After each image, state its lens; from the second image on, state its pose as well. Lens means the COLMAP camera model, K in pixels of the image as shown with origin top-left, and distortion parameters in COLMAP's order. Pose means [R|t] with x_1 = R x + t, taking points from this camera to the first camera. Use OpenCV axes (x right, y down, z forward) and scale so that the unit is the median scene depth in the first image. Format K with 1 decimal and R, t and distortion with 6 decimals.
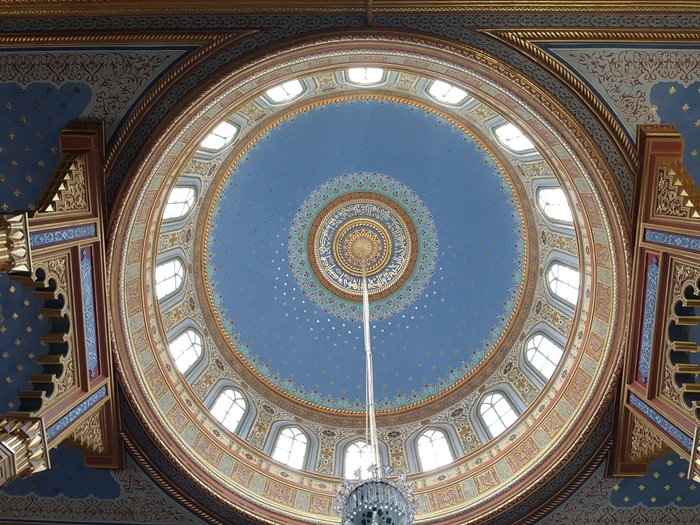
lens RADIAL K [[561.1, 0, 350.0], [0, 561.1, 262.5], [0, 0, 1]] dist [-0.003746, -0.003886]
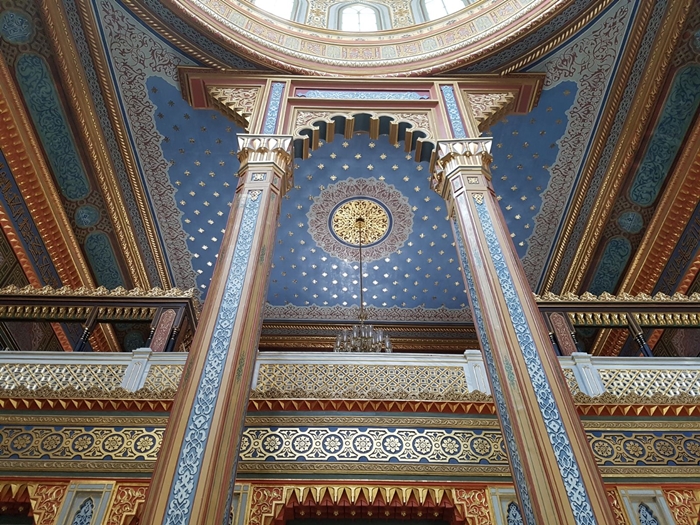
lens RADIAL K [[554.1, 0, 350.0], [0, 554.1, 262.5], [0, 0, 1]] dist [0.151342, -0.284285]
pose [[0.005951, -0.793168, -0.608974, -0.096642], [0.981332, 0.121699, -0.148919, 0.248864], [0.192229, -0.596719, 0.779086, 0.052683]]
